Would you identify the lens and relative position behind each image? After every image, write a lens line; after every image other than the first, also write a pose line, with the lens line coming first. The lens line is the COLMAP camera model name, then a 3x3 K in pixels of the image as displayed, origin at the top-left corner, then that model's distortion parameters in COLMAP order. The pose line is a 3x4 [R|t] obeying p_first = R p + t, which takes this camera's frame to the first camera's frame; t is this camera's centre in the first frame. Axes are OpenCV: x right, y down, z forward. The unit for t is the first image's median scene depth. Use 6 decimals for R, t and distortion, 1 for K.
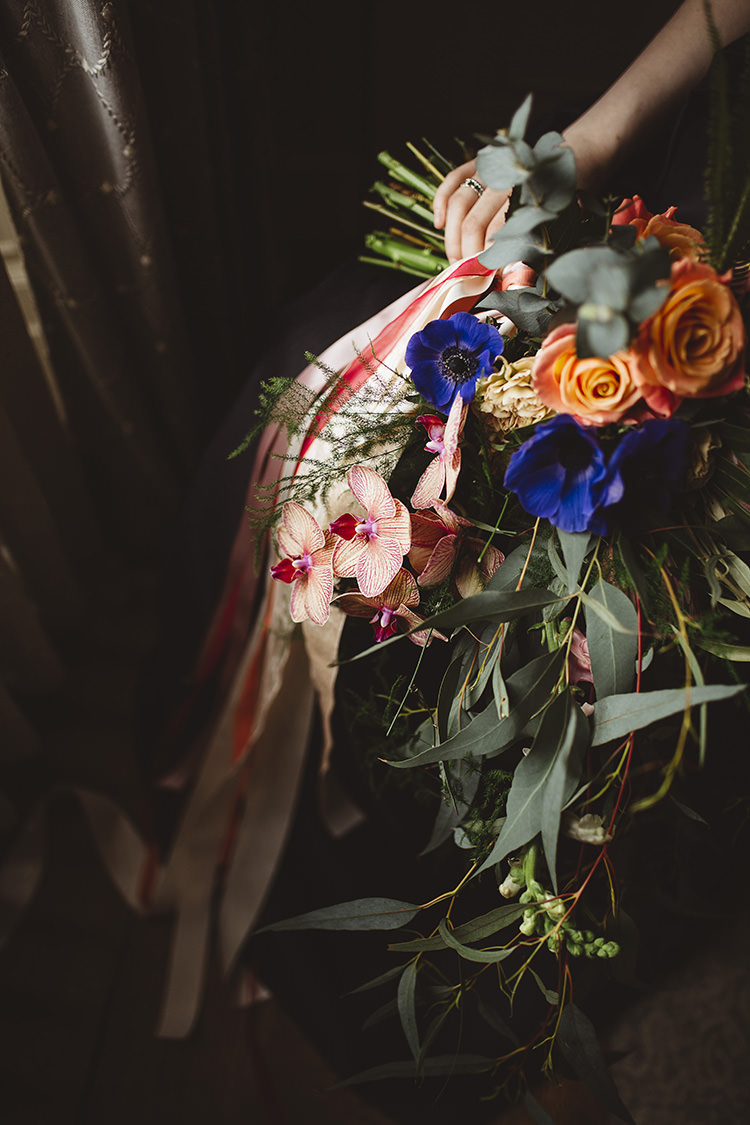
lens RADIAL K [[1097.5, 0, 375.0], [0, 1097.5, 562.5], [0, 0, 1]] dist [-0.116822, 0.274306]
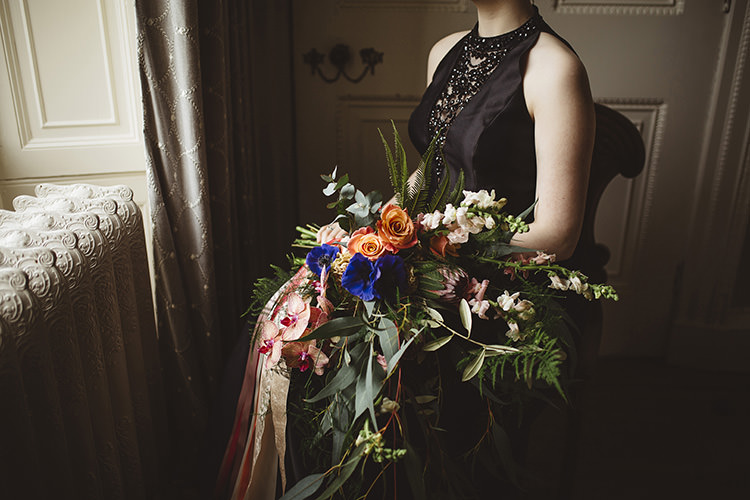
lens RADIAL K [[712.5, 0, 375.0], [0, 712.5, 250.0], [0, 0, 1]] dist [-0.031804, 0.012281]
pose [[0.994281, -0.051296, 0.093670, 0.031763], [0.098048, 0.786116, -0.610253, 0.849815], [-0.042332, 0.615947, 0.786650, -0.429258]]
